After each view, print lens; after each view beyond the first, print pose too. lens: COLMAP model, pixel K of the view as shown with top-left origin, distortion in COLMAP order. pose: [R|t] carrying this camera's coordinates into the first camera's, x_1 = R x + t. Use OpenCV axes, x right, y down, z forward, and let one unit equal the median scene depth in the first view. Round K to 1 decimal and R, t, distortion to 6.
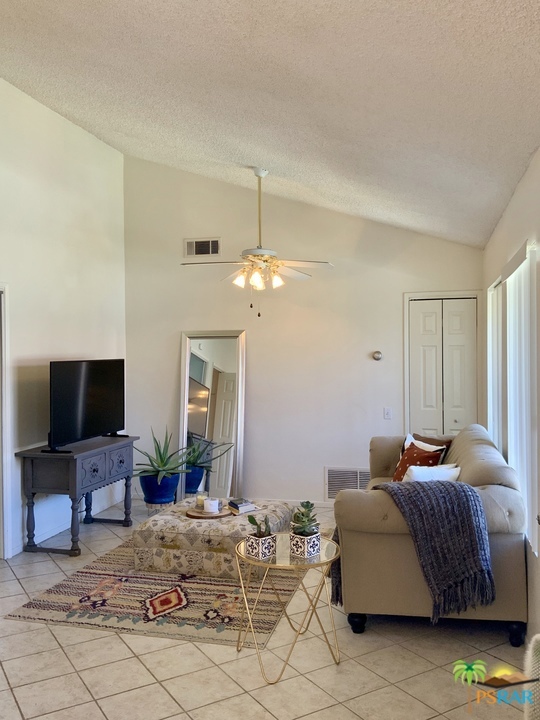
lens RADIAL K [[638.0, 0, 270.0], [0, 638.0, 360.0], [0, 0, 1]] dist [0.087241, -0.149642]
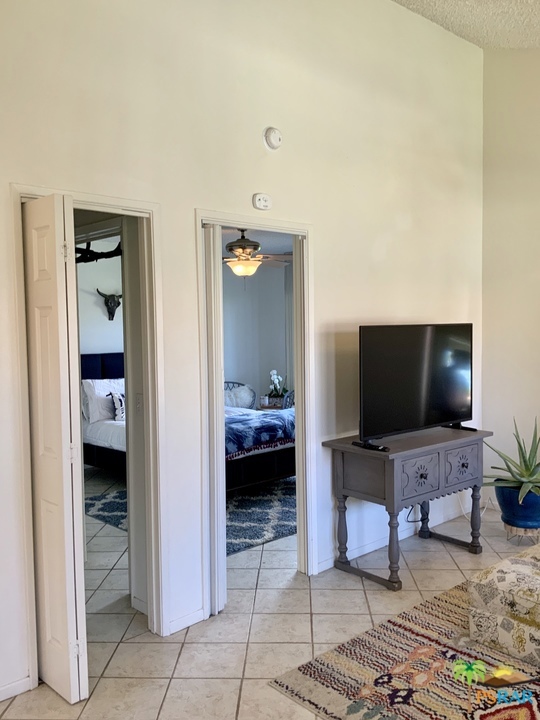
lens RADIAL K [[638.0, 0, 270.0], [0, 638.0, 360.0], [0, 0, 1]] dist [0.087241, -0.149642]
pose [[0.832026, 0.022125, -0.554295, -0.018014], [0.003804, 0.998953, 0.045583, 0.007763], [0.554723, -0.040035, 0.831071, 0.328585]]
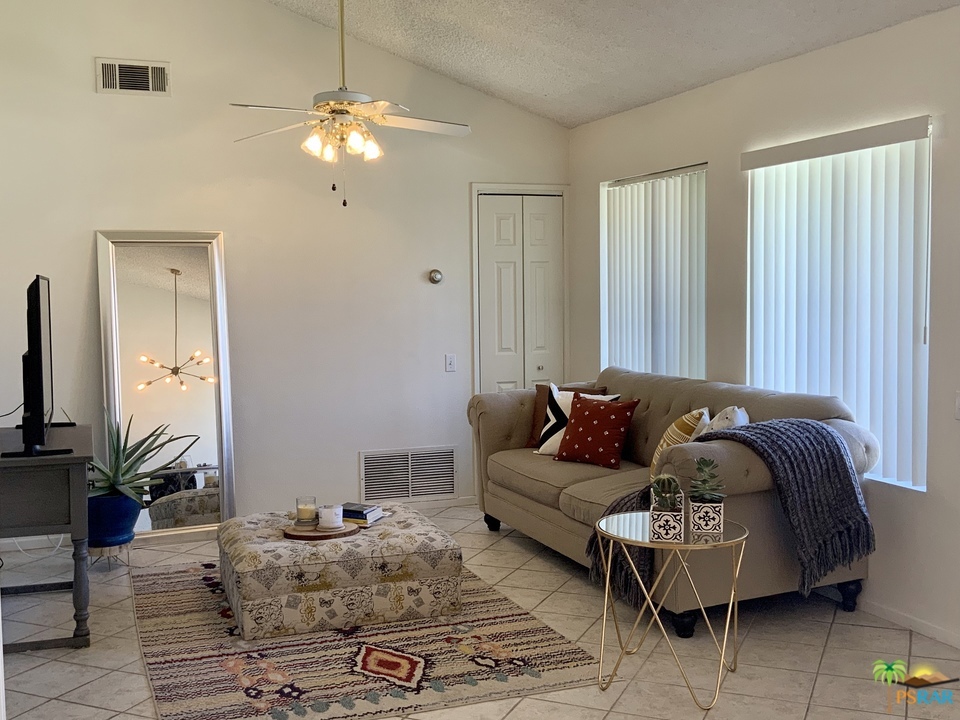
lens RADIAL K [[1023.4, 0, 480.0], [0, 1023.4, 360.0], [0, 0, 1]] dist [0.062276, -0.008965]
pose [[0.817823, -0.041740, 0.573954, -0.525440], [0.013679, 0.998494, 0.053123, 0.031111], [-0.575307, -0.035594, 0.817163, 0.137358]]
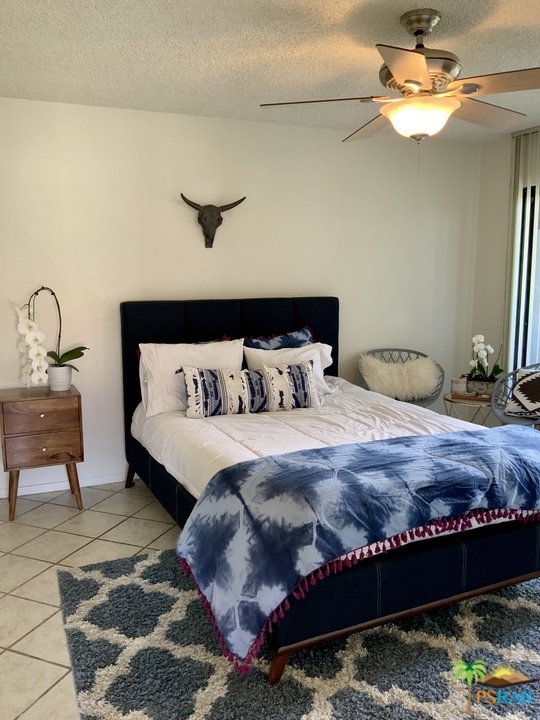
lens RADIAL K [[601.7, 0, 270.0], [0, 601.7, 360.0], [0, 0, 1]] dist [0.099894, -0.179087]
pose [[0.601209, 0.118370, -0.790276, -0.279866], [-0.009357, 0.989943, 0.141158, 0.016491], [0.799037, -0.077471, 0.596270, 0.738345]]
